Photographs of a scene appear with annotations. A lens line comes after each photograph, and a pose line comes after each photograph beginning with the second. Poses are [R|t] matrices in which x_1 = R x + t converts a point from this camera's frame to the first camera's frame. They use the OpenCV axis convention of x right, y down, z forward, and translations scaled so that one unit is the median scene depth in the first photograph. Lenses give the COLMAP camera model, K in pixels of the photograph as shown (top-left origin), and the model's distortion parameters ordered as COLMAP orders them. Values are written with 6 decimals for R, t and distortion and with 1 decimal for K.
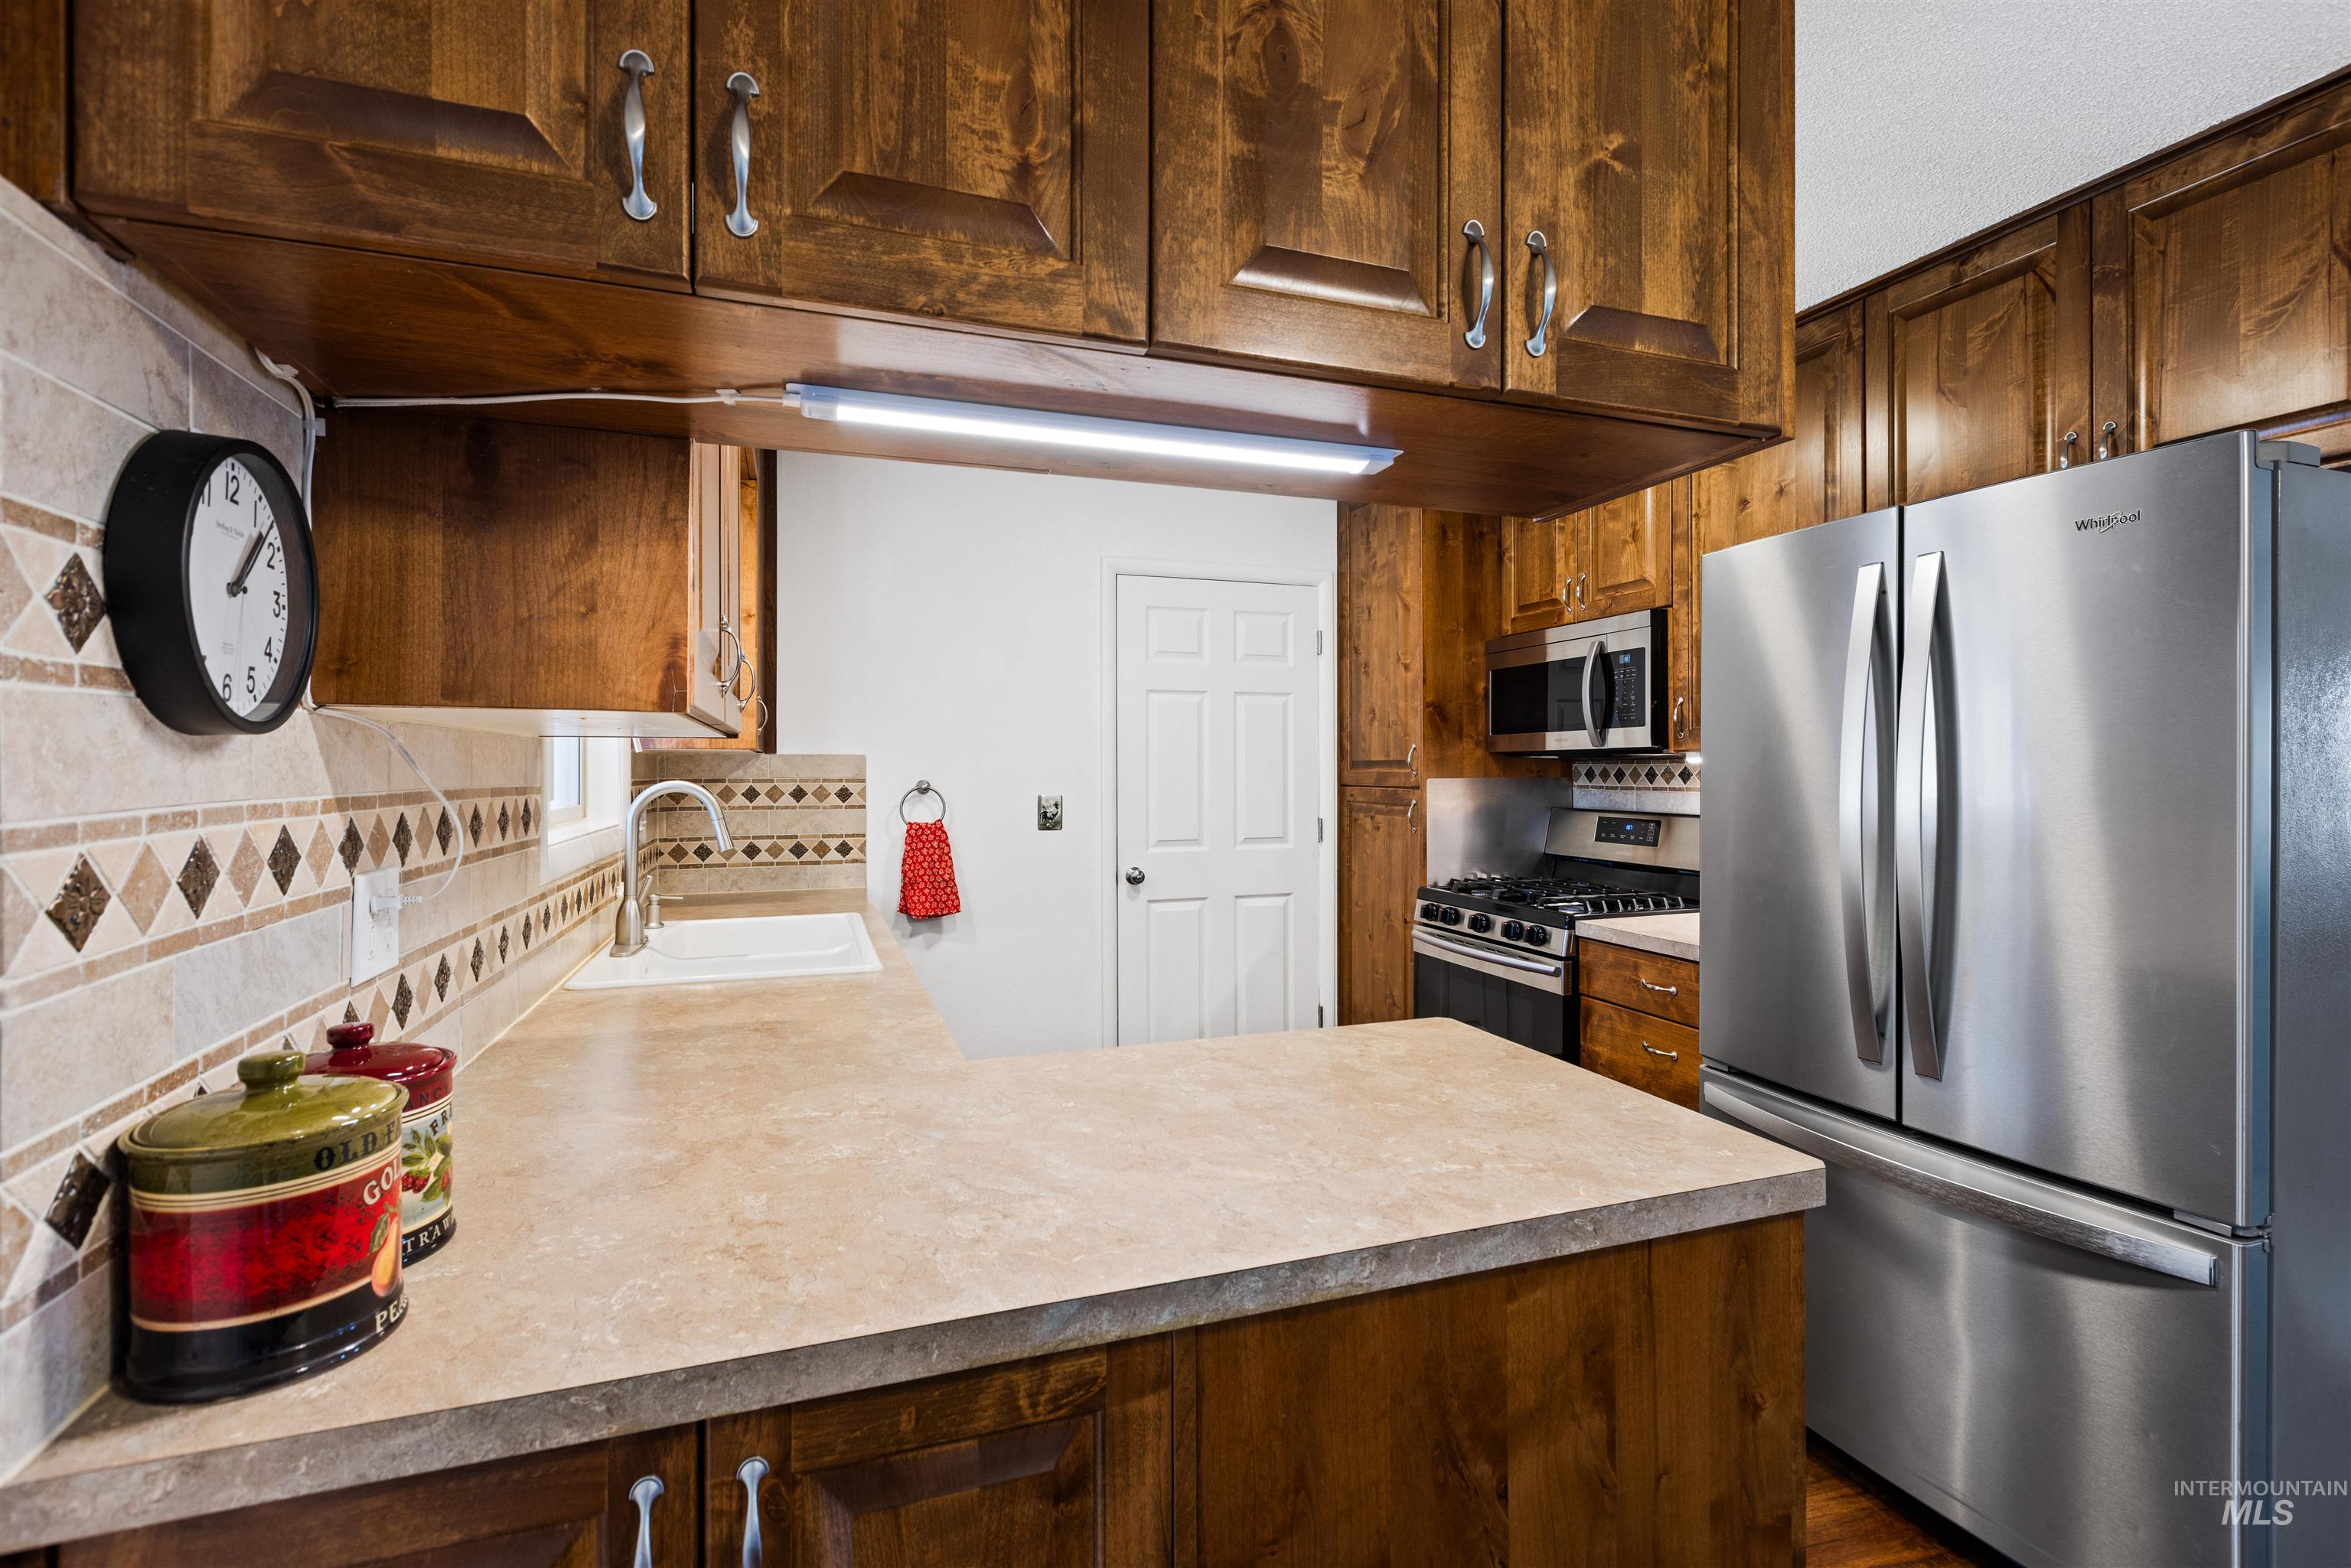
lens RADIAL K [[1055.1, 0, 1165.5], [0, 1055.1, 785.4], [0, 0, 1]] dist [0.001855, -0.000143]
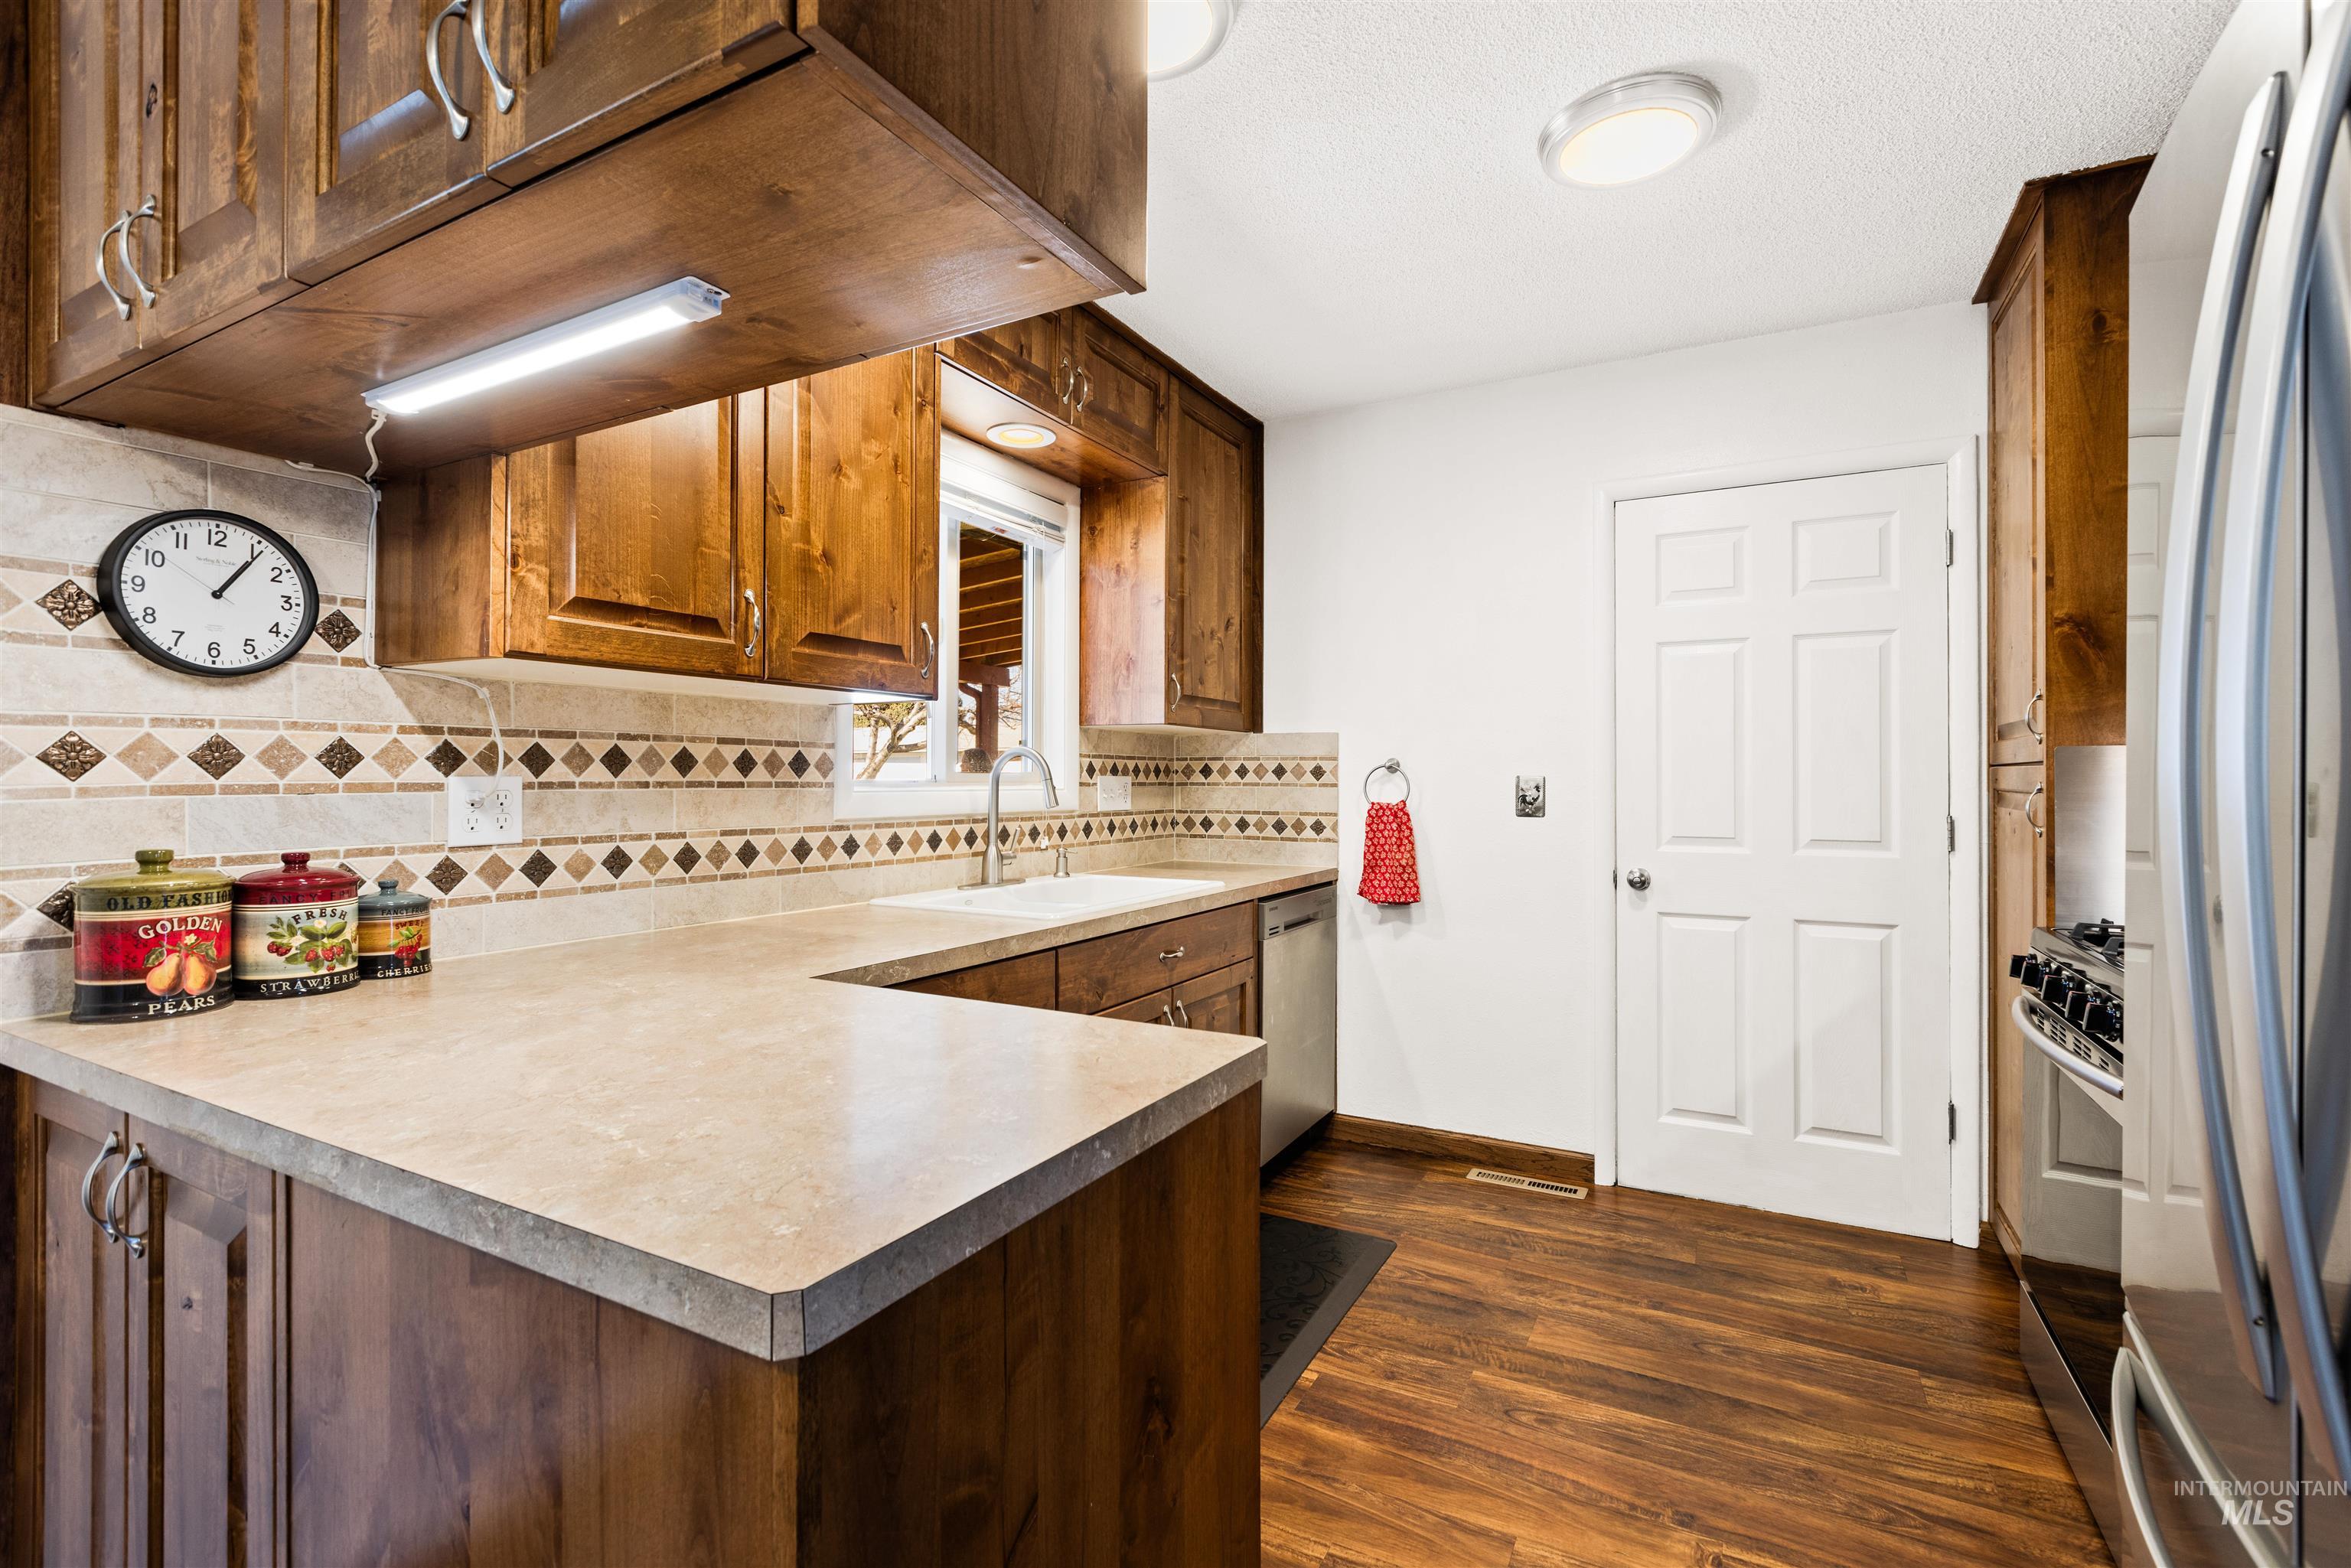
lens RADIAL K [[1059.2, 0, 1171.7], [0, 1059.2, 770.6], [0, 0, 1]] dist [0.001120, -0.000197]
pose [[0.671699, 0.000348, -0.740824, 0.351570], [-0.017809, 0.999718, -0.015678, 0.025332], [0.740610, 0.023724, 0.671516, 0.227213]]
